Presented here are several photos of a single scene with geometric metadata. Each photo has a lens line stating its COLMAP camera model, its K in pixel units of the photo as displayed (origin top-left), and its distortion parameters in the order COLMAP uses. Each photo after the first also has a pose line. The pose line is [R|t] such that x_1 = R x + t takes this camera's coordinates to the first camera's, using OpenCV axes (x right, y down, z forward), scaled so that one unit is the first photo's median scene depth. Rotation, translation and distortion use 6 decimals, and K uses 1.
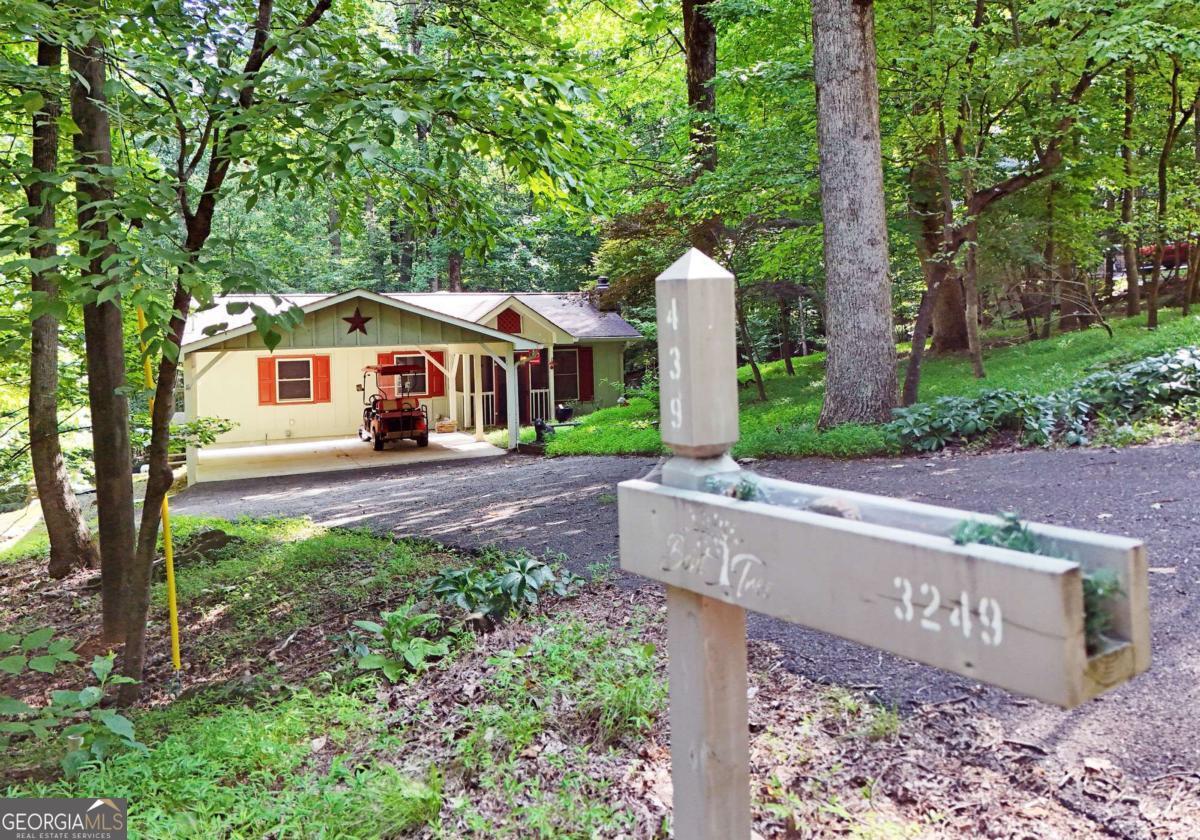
lens RADIAL K [[1030.2, 0, 614.3], [0, 1030.2, 418.7], [0, 0, 1]] dist [0.114047, 0.002017]
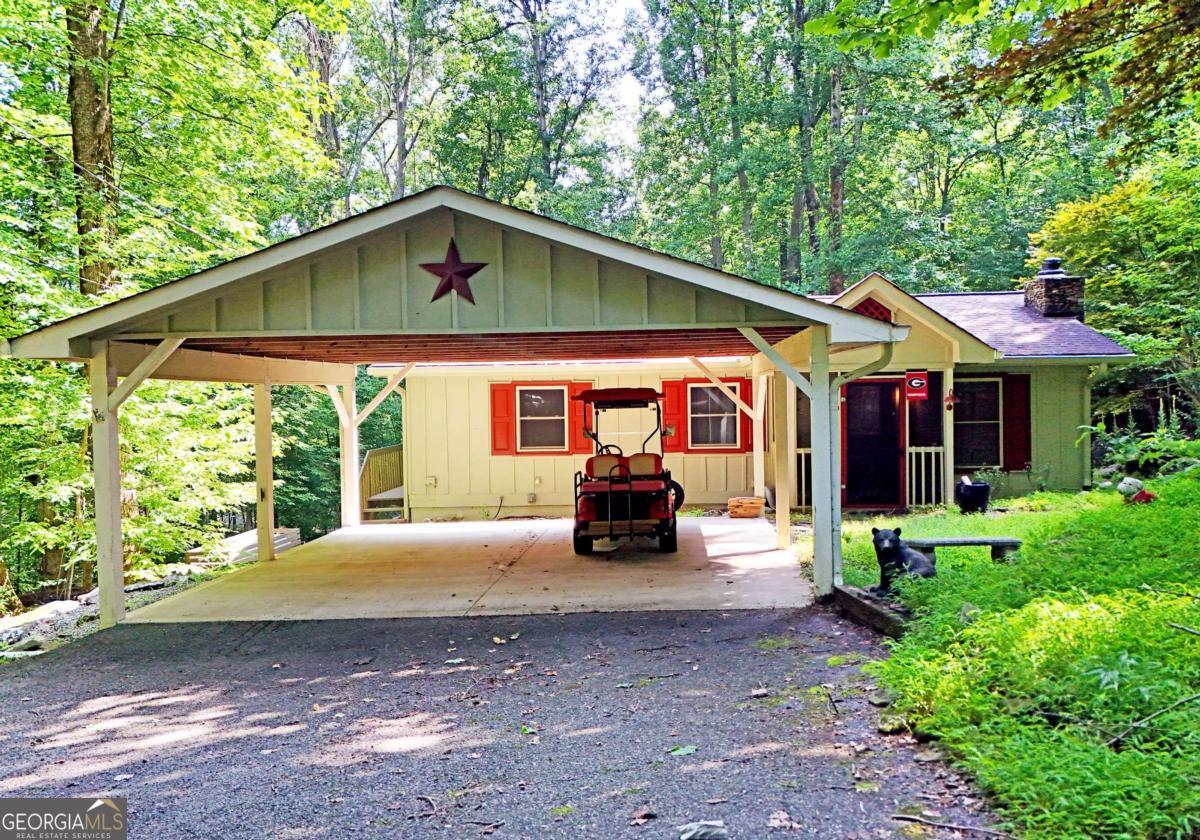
lens RADIAL K [[1030.2, 0, 614.3], [0, 1030.2, 418.7], [0, 0, 1]] dist [0.114047, 0.002017]
pose [[0.915881, 0.026877, -0.400548, -0.003192], [-0.045861, 0.998229, -0.037883, -0.016539], [0.398821, 0.053066, 0.915492, 0.478235]]
